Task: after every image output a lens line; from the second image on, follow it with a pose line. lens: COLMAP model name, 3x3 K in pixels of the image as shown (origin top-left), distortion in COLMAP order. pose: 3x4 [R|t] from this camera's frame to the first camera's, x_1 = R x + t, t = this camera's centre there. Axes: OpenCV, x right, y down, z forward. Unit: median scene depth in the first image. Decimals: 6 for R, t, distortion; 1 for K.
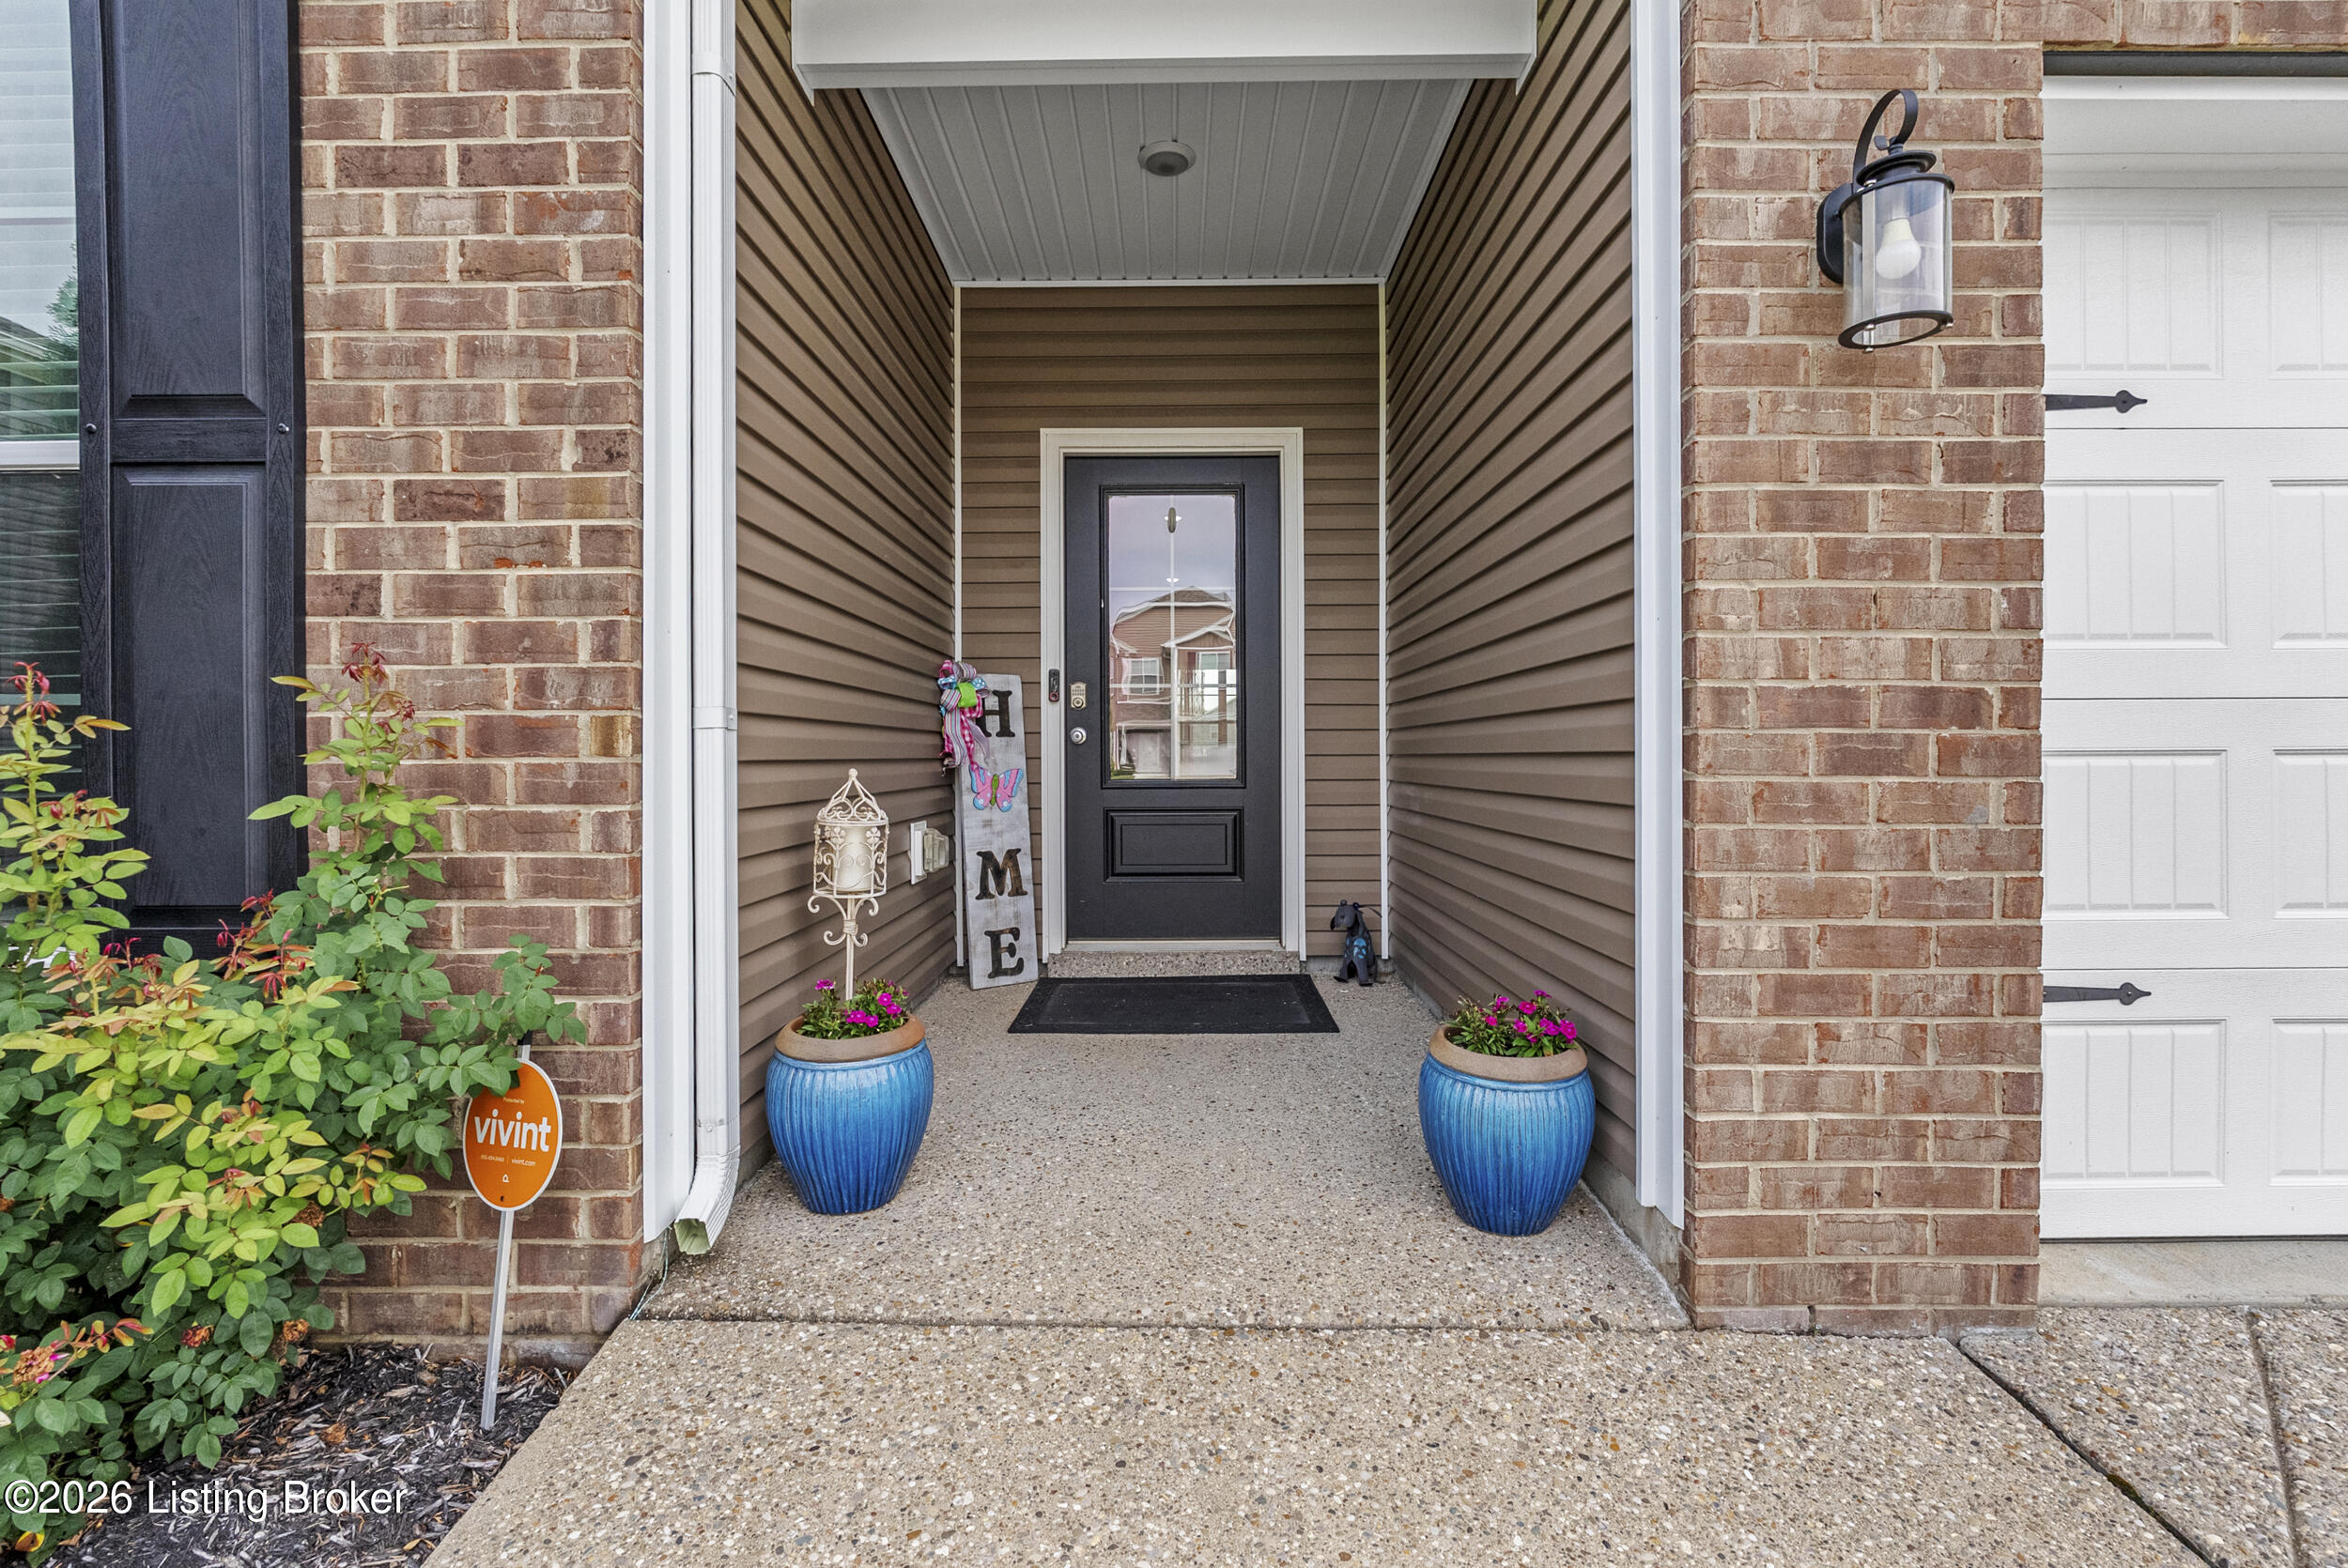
lens RADIAL K [[1057.6, 0, 1169.5], [0, 1057.6, 749.3], [0, 0, 1]] dist [-0.001663, -0.000238]
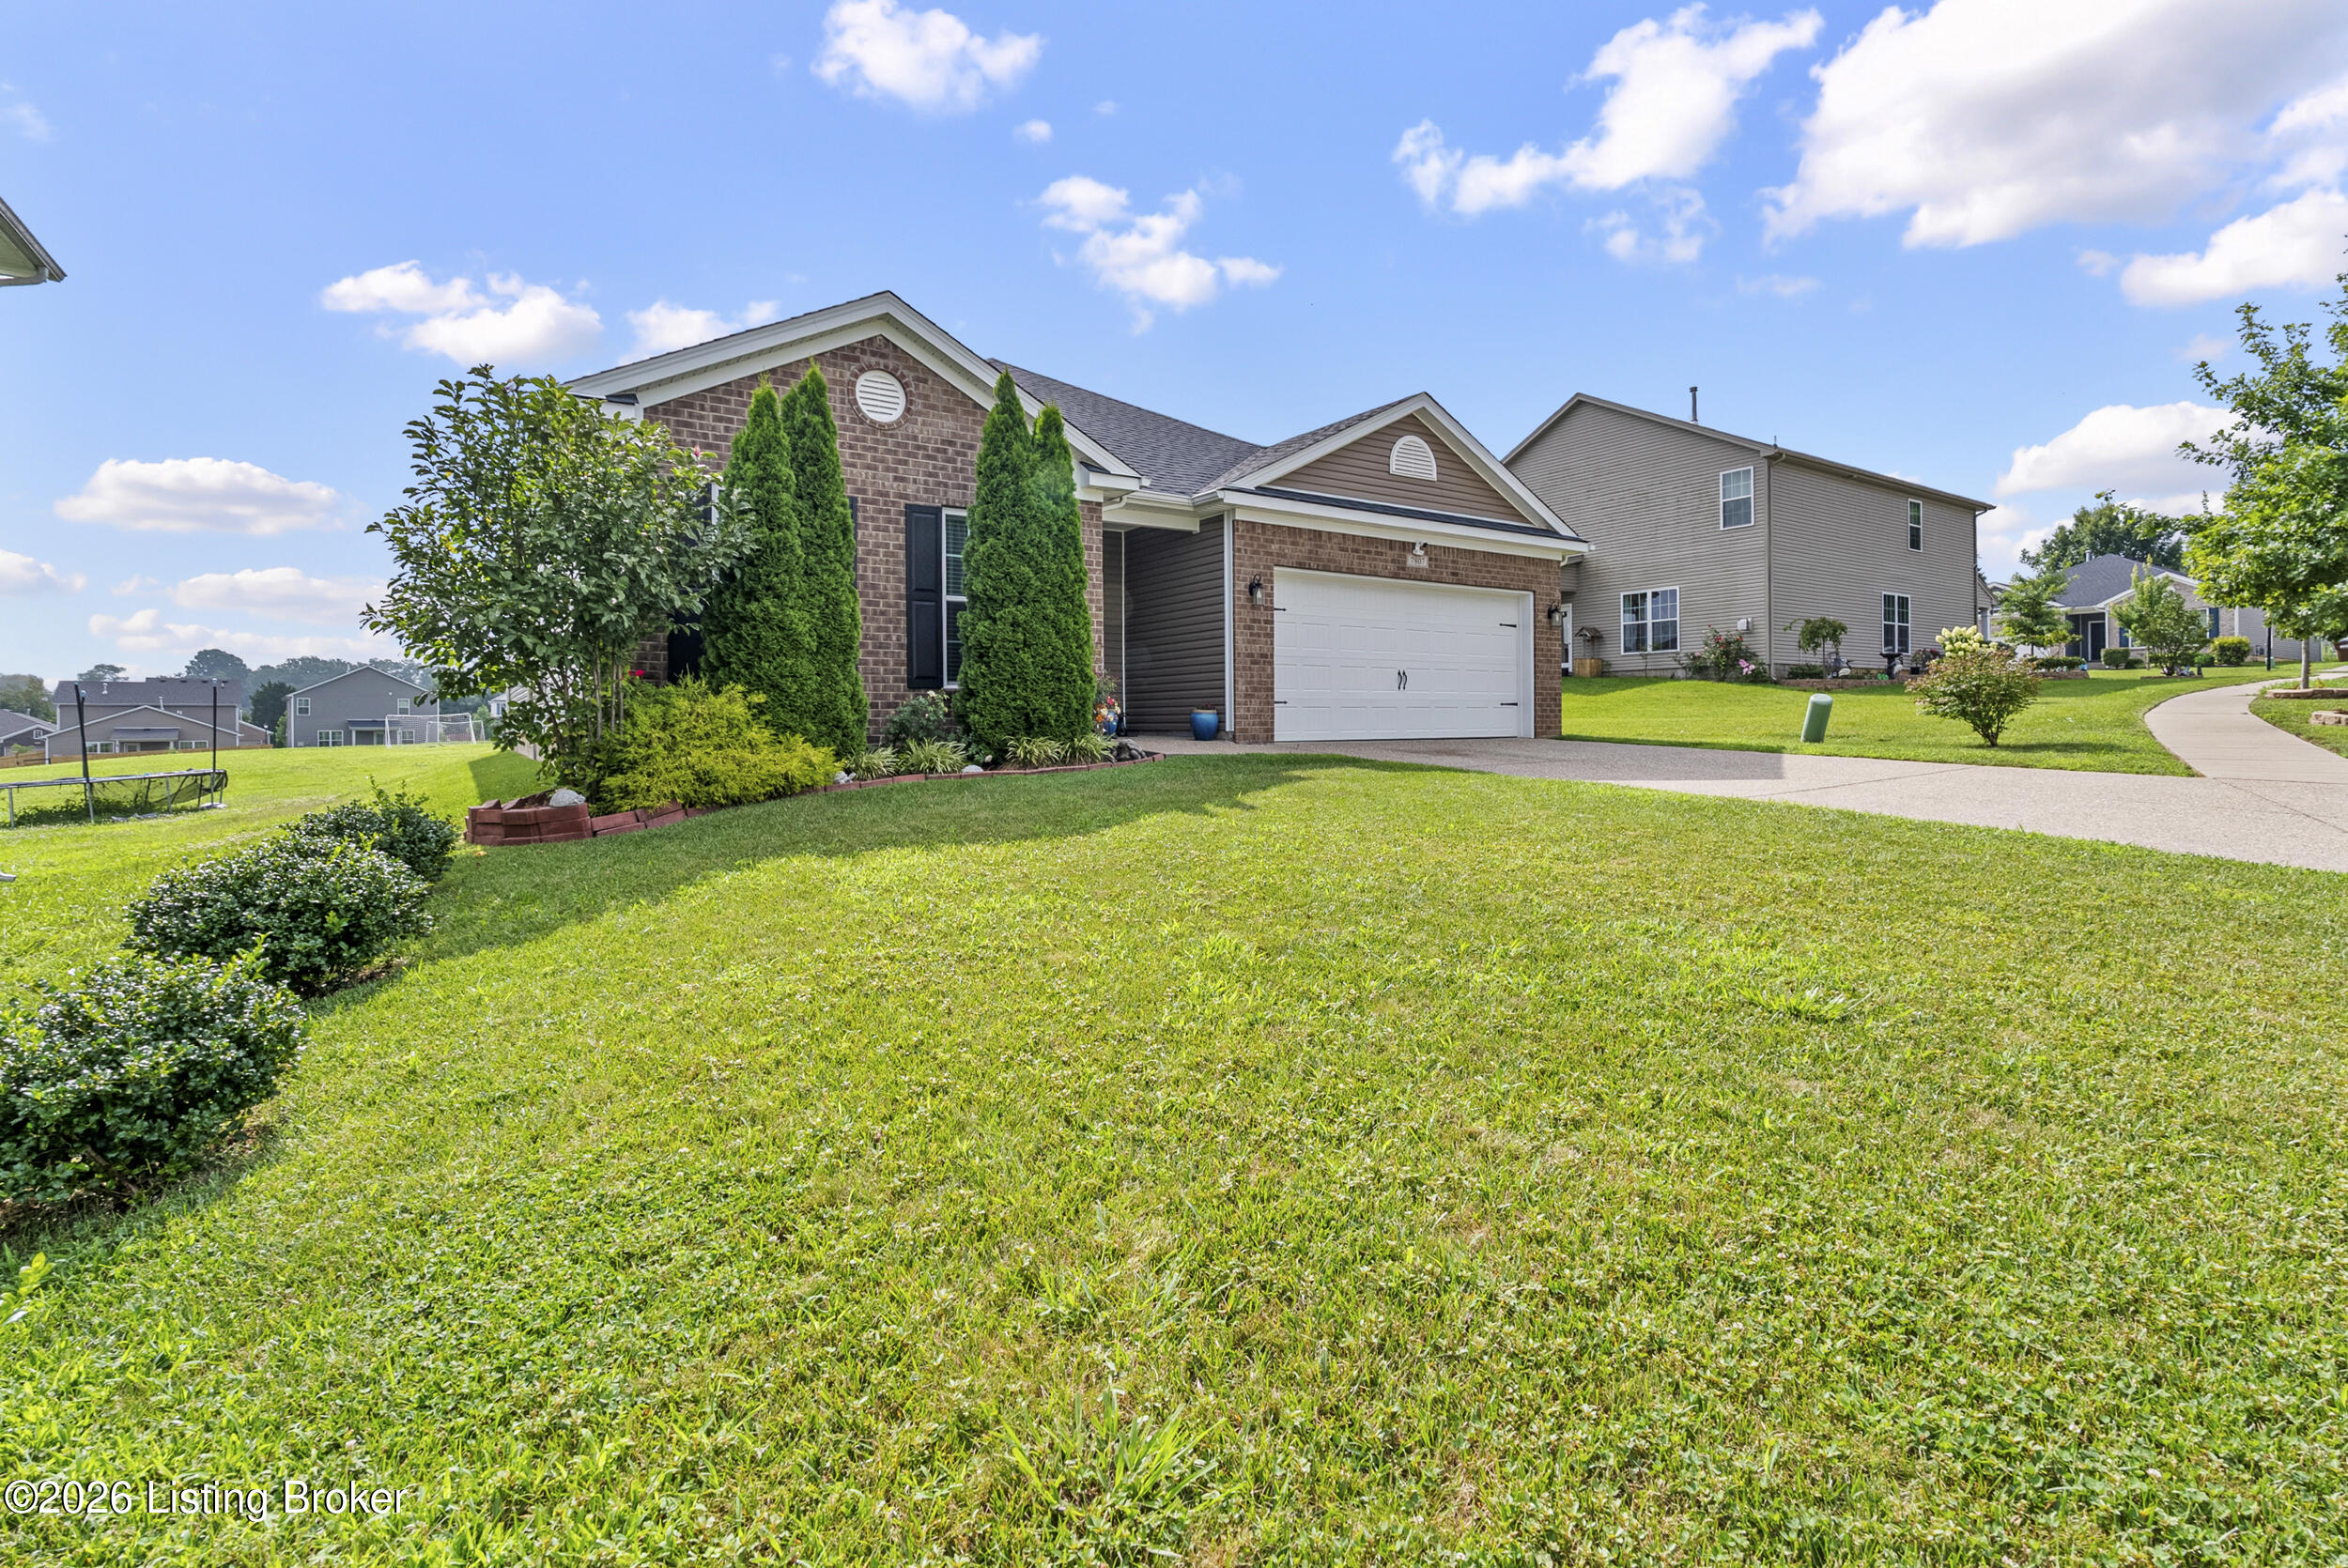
lens RADIAL K [[1057.6, 0, 1169.5], [0, 1057.6, 749.3], [0, 0, 1]] dist [-0.001663, -0.000238]
pose [[0.834331, -0.013977, 0.551087, -3.742737], [0.007631, 0.999876, 0.013807, 0.488182], [-0.551211, -0.007315, 0.834334, -4.617617]]
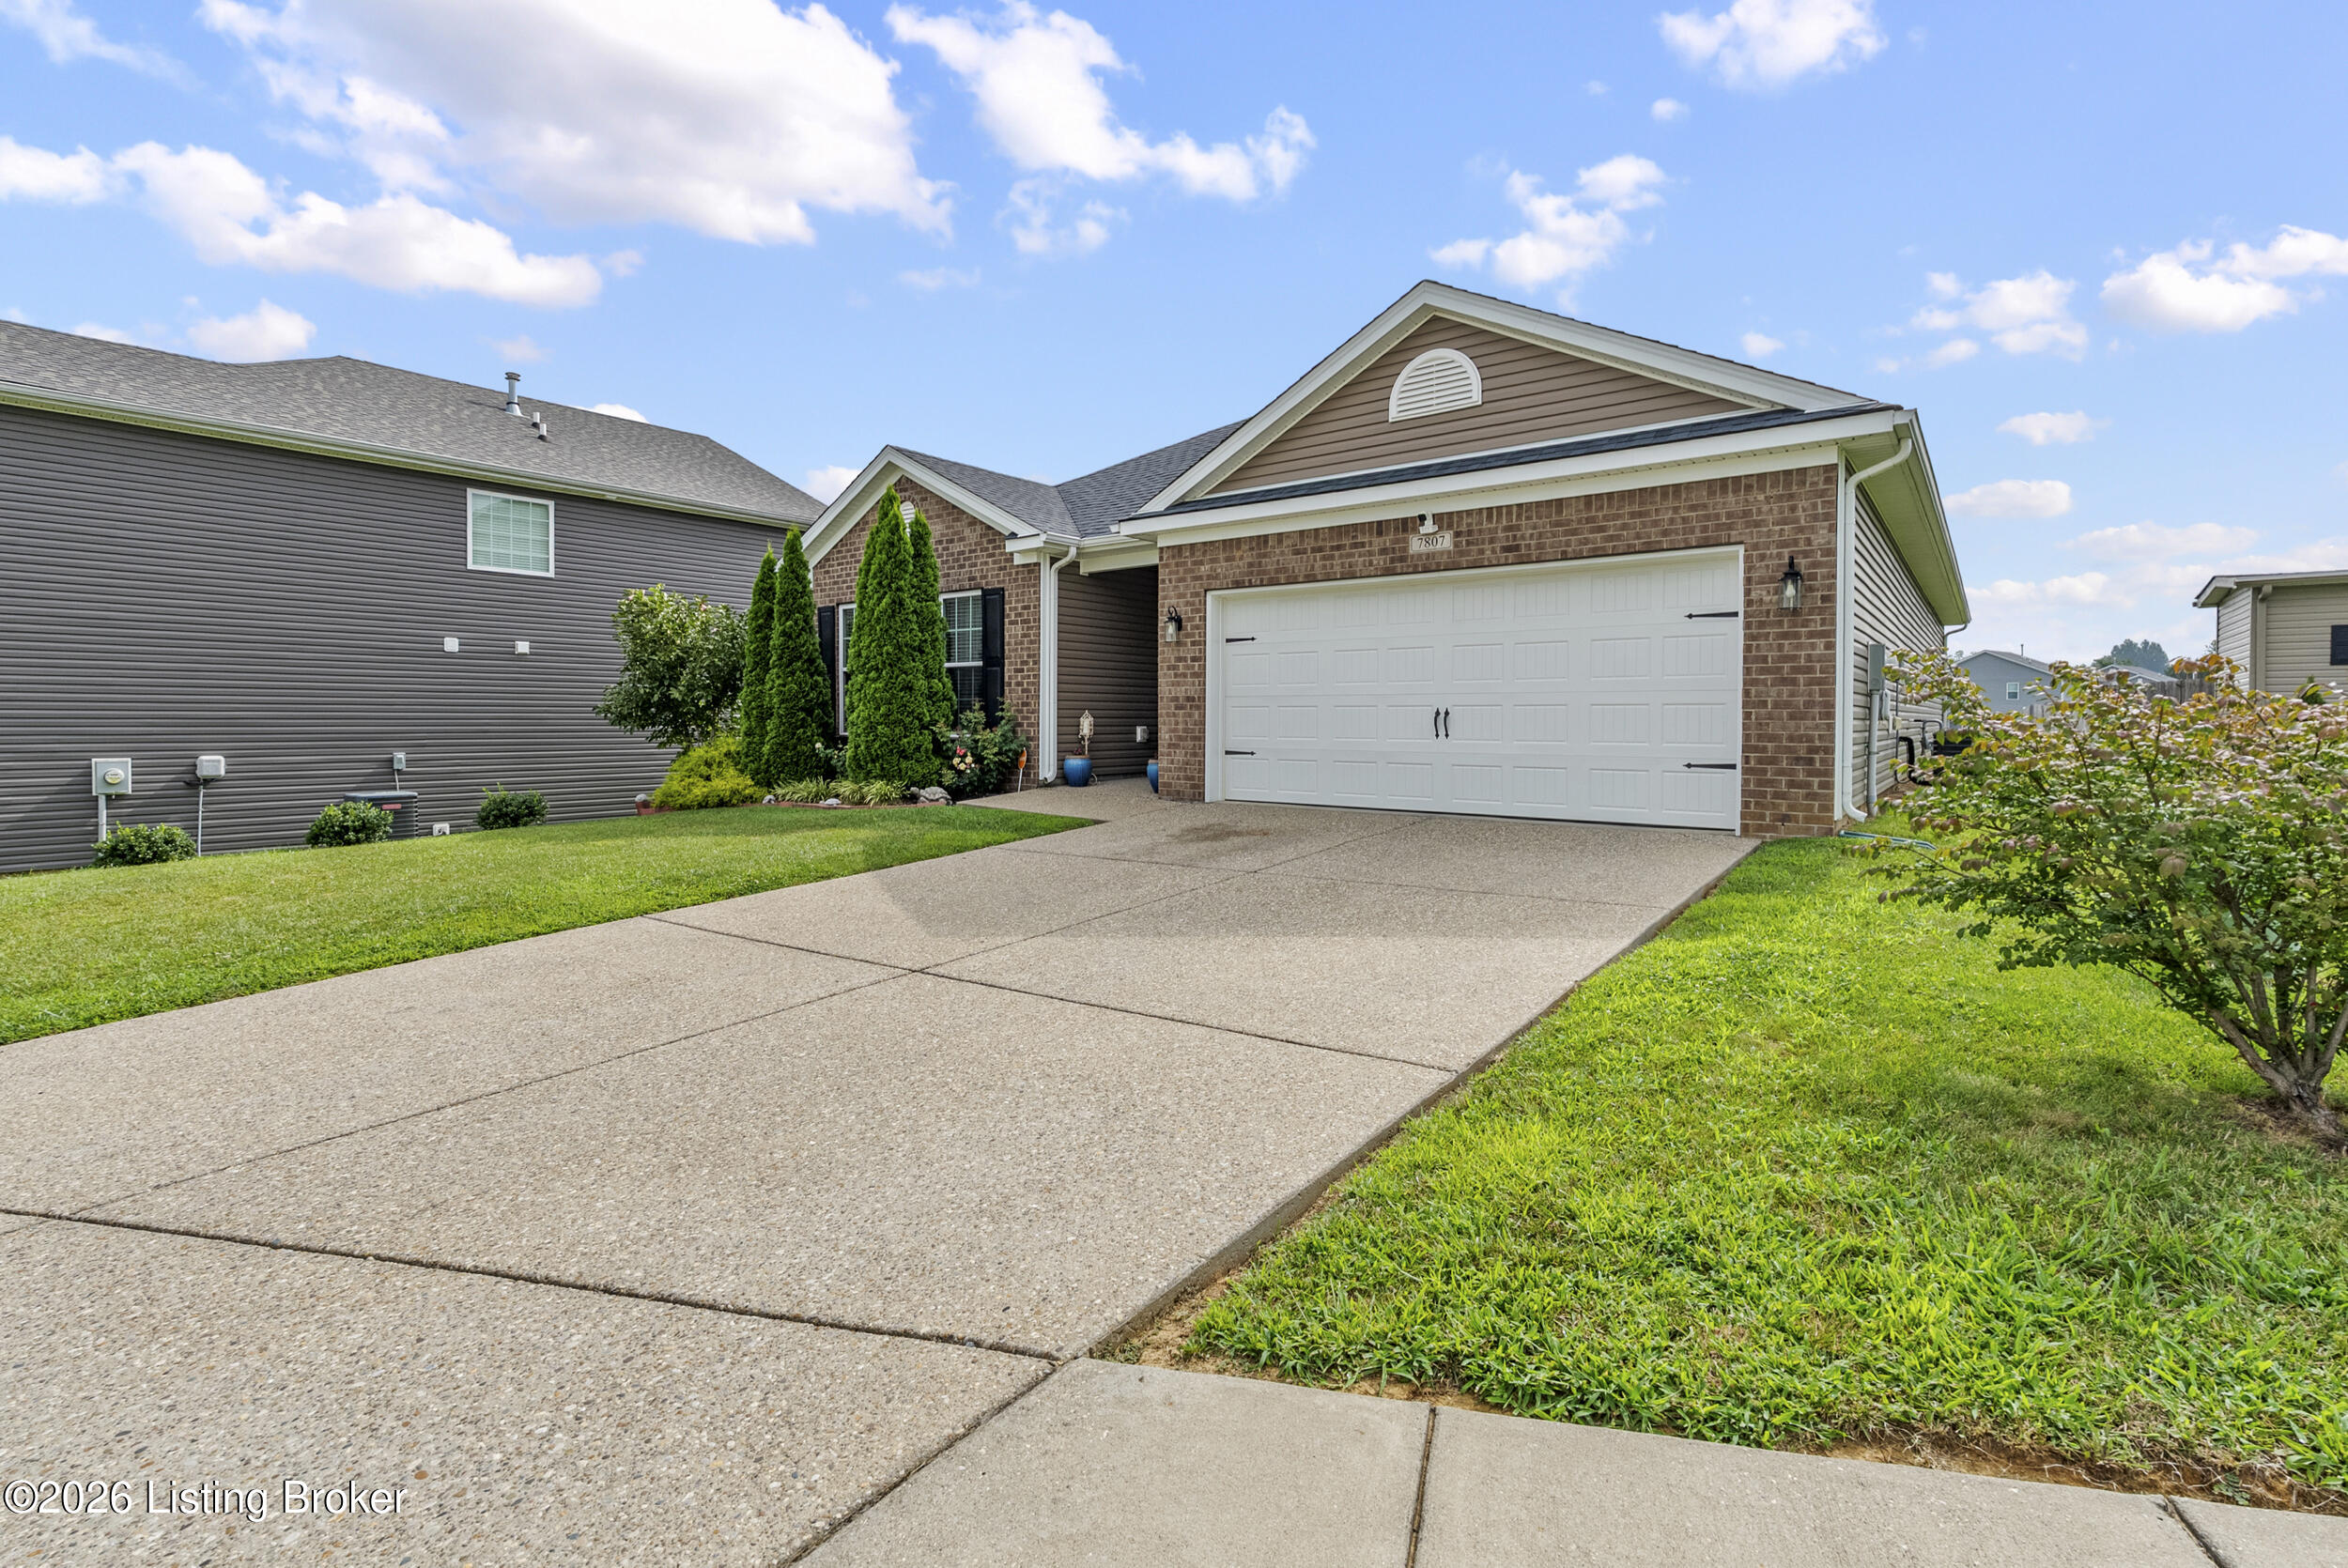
lens RADIAL K [[1057.6, 0, 1169.5], [0, 1057.6, 749.3], [0, 0, 1]] dist [-0.001663, -0.000238]
pose [[0.787823, 0.025351, -0.615380, 4.397044], [-0.008876, 0.999516, 0.029812, 0.068069], [0.615838, -0.018025, 0.787666, -3.884808]]
